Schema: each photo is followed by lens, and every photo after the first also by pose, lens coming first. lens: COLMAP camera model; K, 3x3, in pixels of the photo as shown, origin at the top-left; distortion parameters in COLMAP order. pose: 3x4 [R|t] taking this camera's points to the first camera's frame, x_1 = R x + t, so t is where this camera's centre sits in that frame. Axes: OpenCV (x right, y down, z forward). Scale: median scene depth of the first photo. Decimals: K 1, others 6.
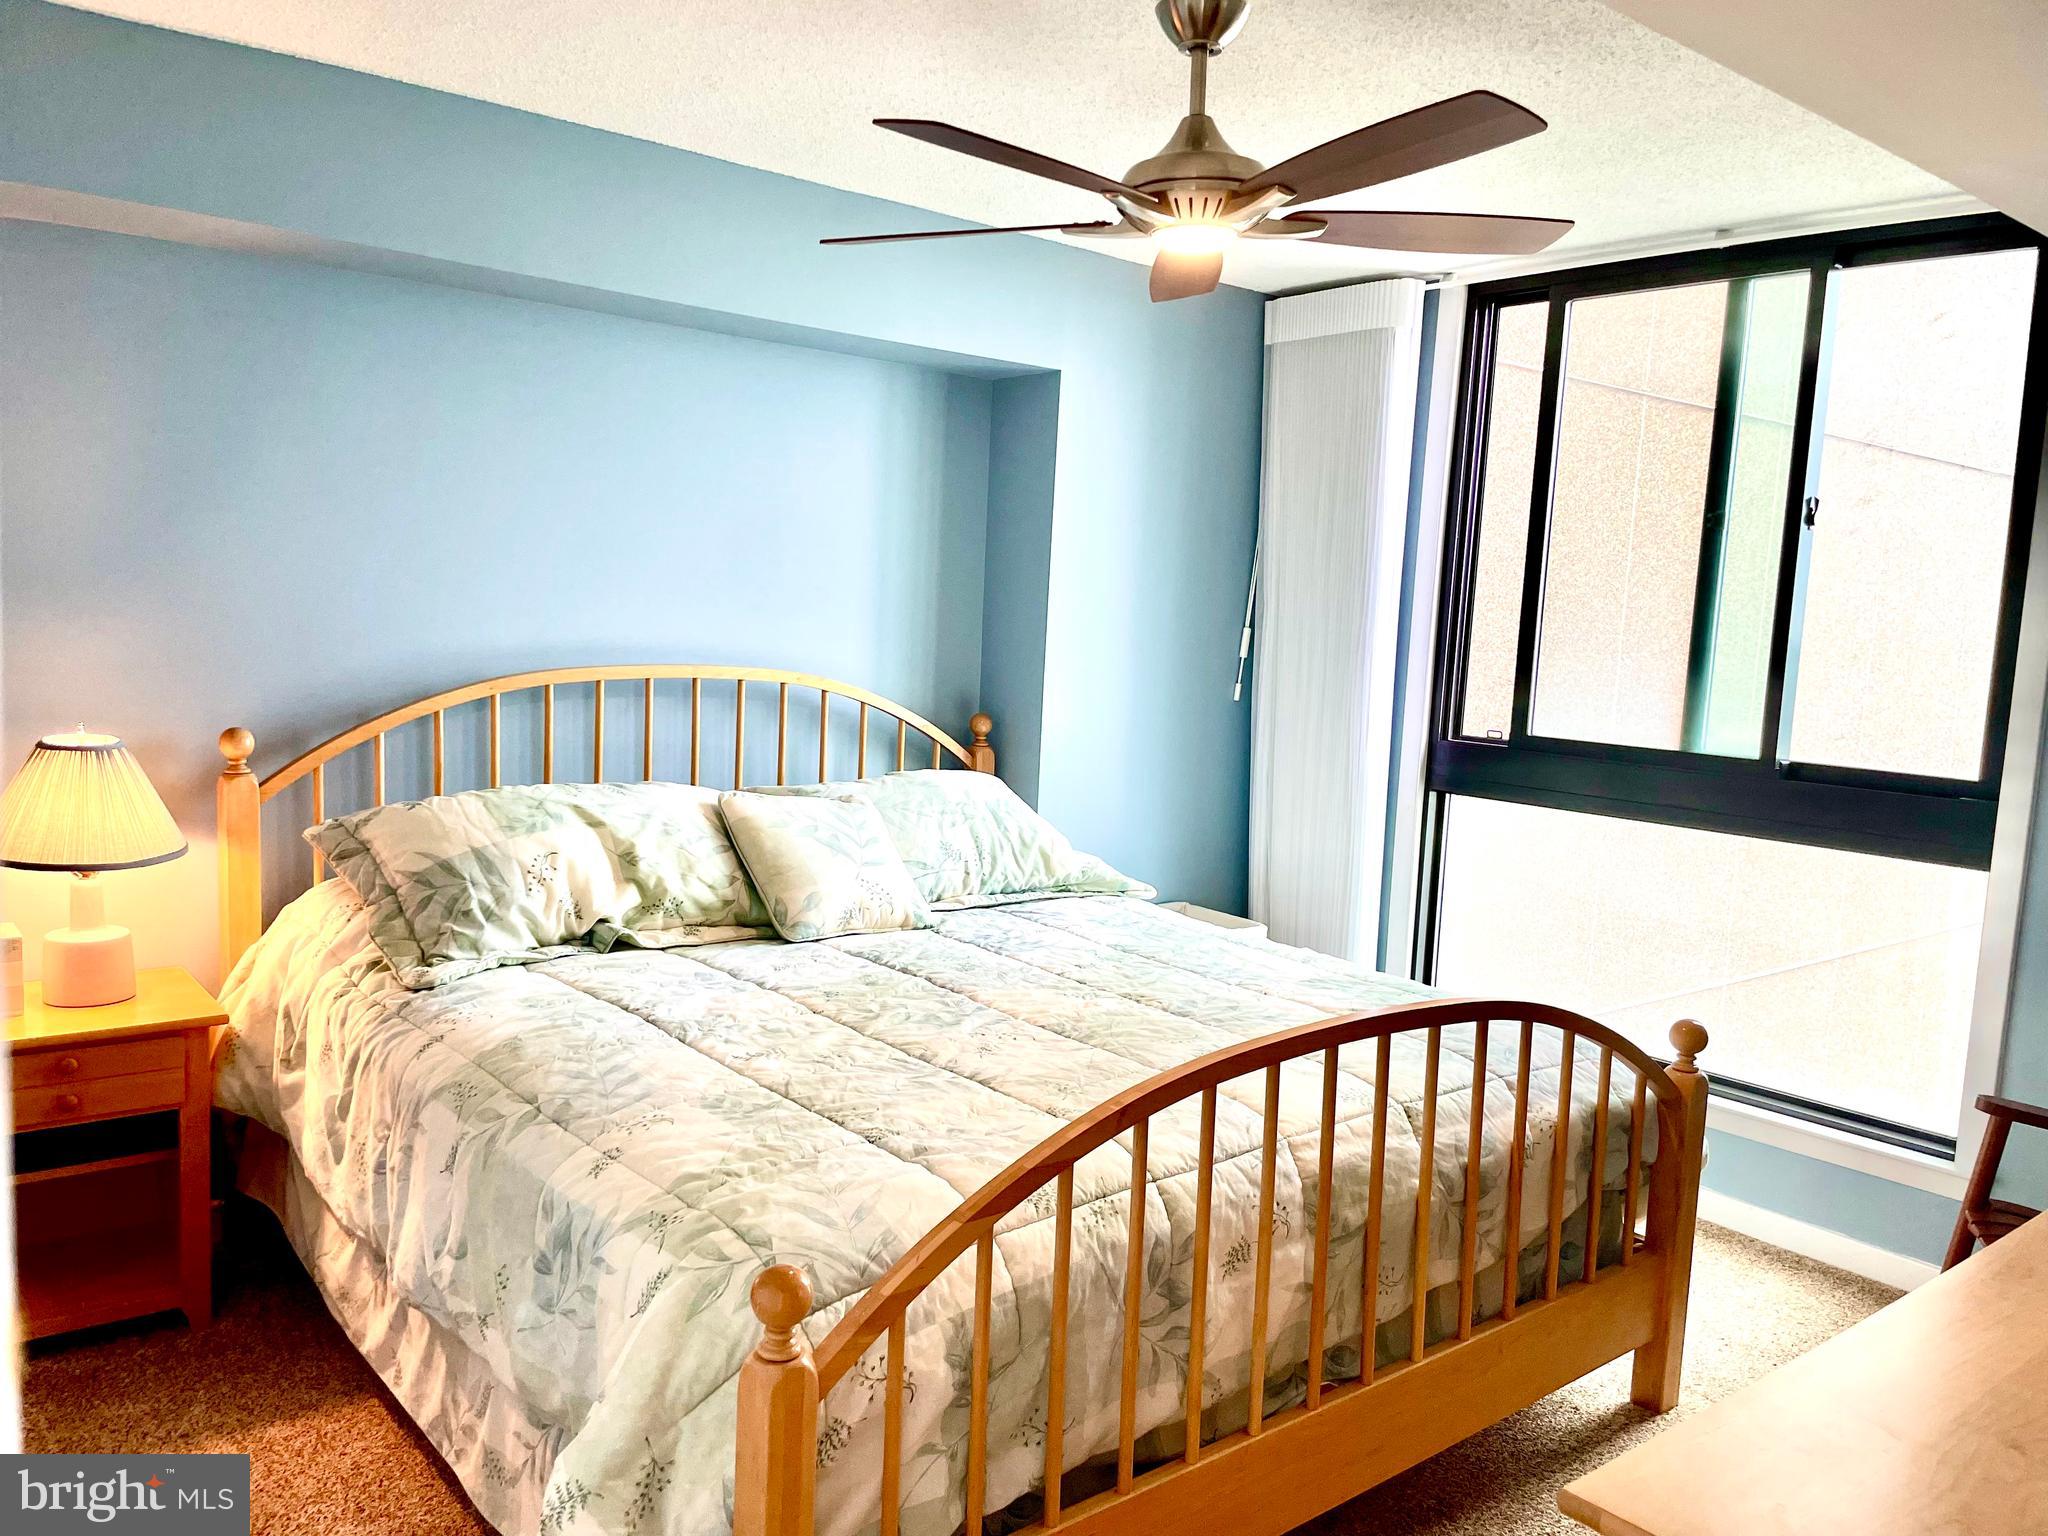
lens RADIAL K [[1569.6, 0, 1017.6], [0, 1569.6, 770.4], [0, 0, 1]] dist [0.098199, -0.124718]
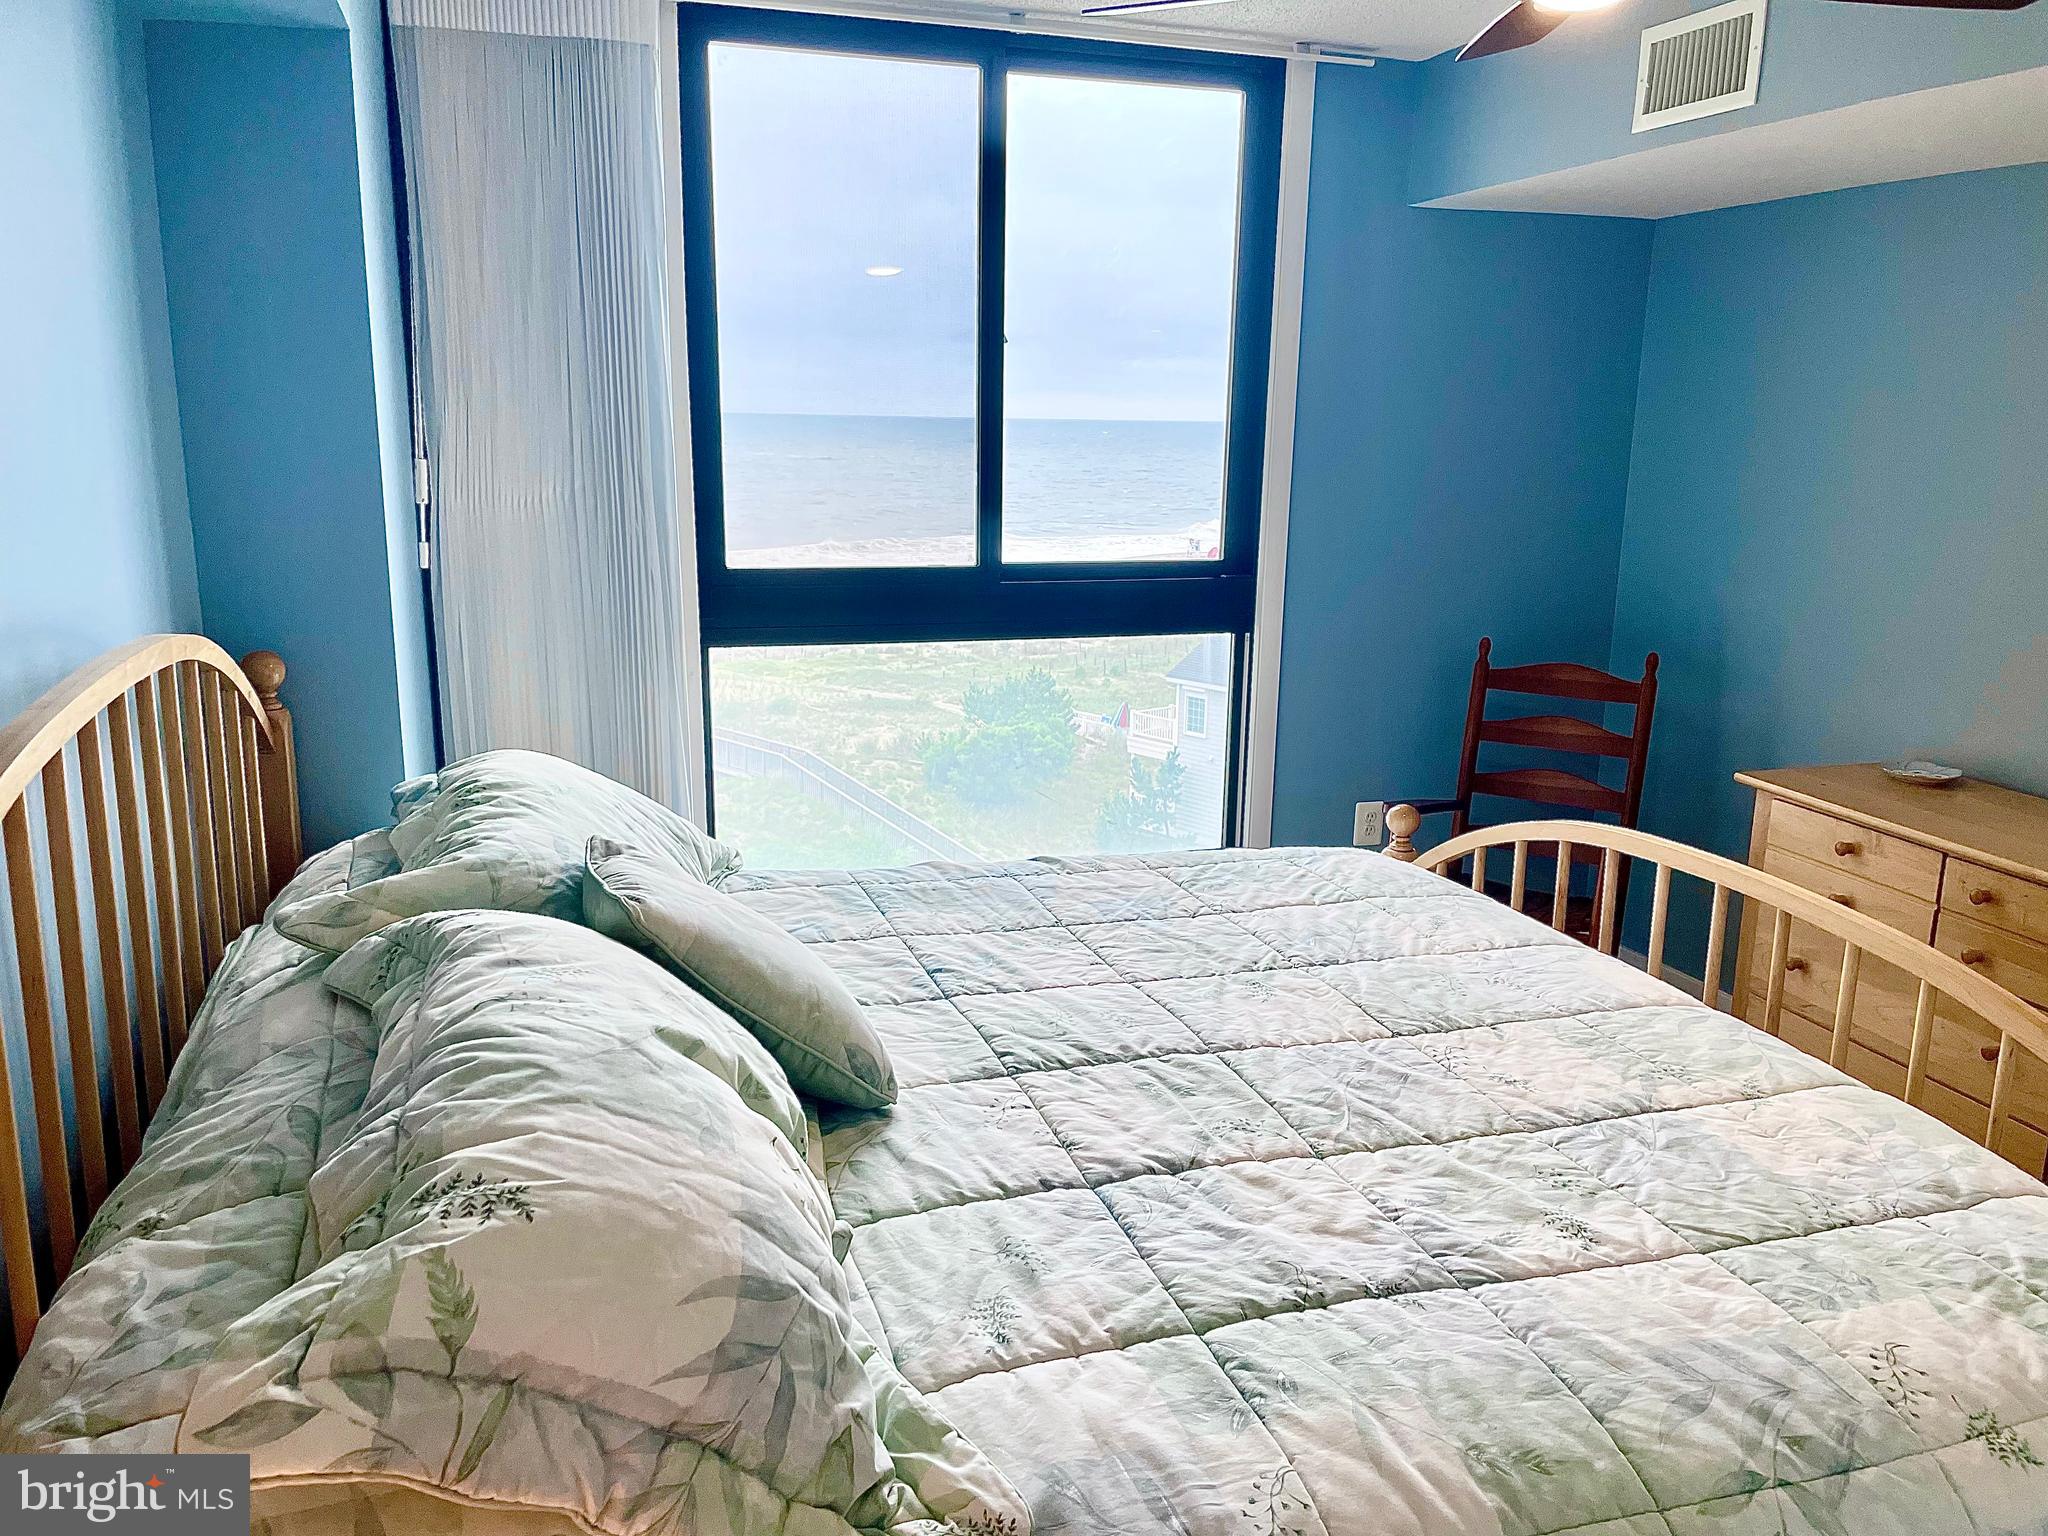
lens RADIAL K [[1569.6, 0, 1024.8], [0, 1569.6, 761.0], [0, 0, 1]] dist [0.098199, -0.124718]
pose [[0.357054, -0.235043, 0.904029, -0.708883], [0.093452, 0.971957, 0.215794, -0.149249], [-0.929397, 0.007433, 0.369006, 0.873527]]
